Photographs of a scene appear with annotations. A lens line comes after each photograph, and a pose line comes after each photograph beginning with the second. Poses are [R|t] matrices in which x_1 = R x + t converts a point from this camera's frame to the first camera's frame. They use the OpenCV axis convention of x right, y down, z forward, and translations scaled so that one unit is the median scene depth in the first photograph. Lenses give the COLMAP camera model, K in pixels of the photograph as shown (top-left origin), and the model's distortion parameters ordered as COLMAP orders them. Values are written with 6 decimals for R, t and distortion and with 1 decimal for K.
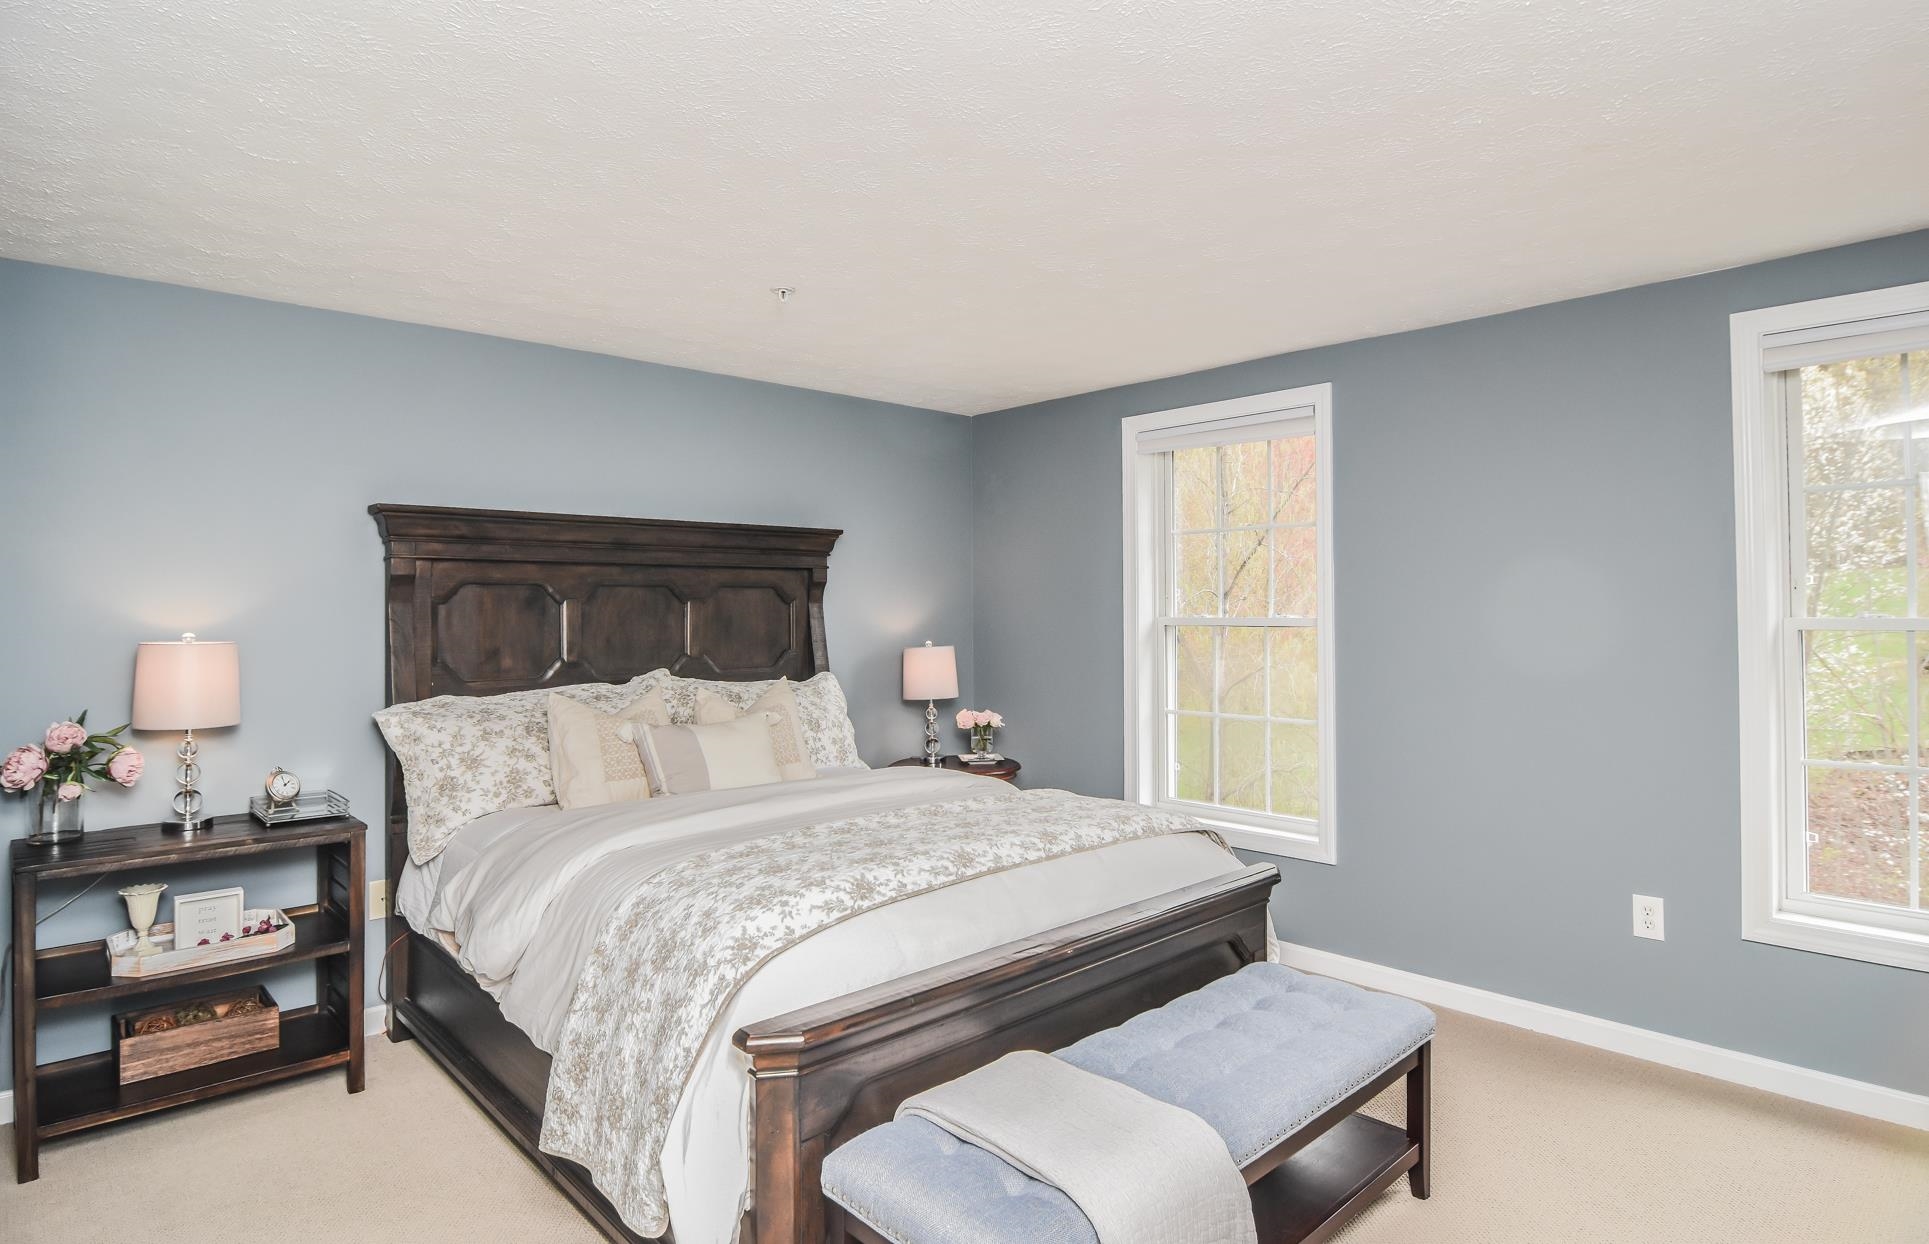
lens RADIAL K [[1042.9, 0, 964.0], [0, 1042.9, 617.9], [0, 0, 1]] dist [-0.054499, -0.001761]
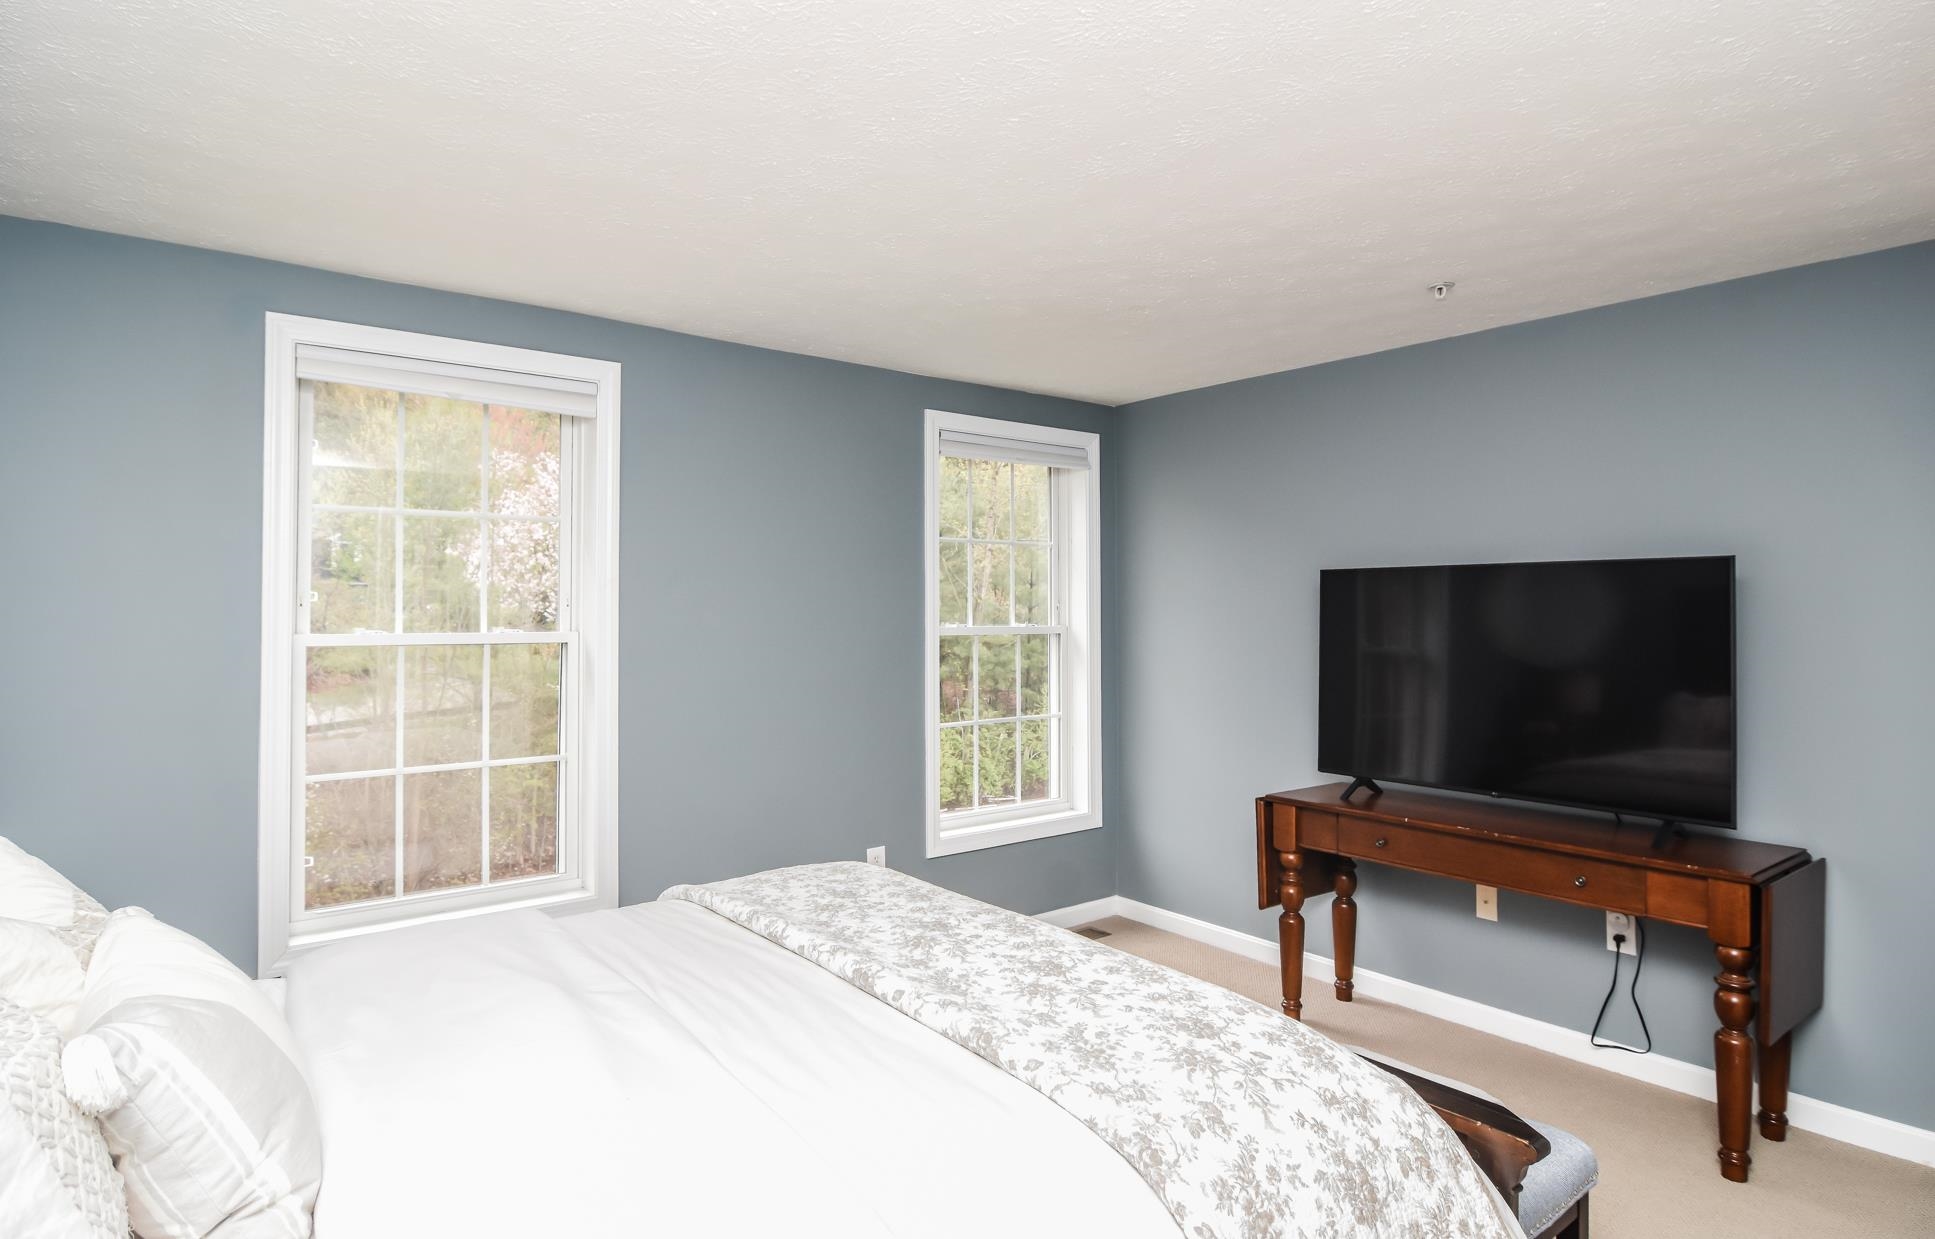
lens RADIAL K [[1018.8, 0, 975.8], [0, 1018.8, 627.6], [0, 0, 1]] dist [0.005832, 0.000217]
pose [[0.090215, -0.012221, 0.995847, -0.902133], [0.000214, 0.999925, 0.012251, -0.024635], [-0.995922, -0.000892, 0.090211, 1.149008]]
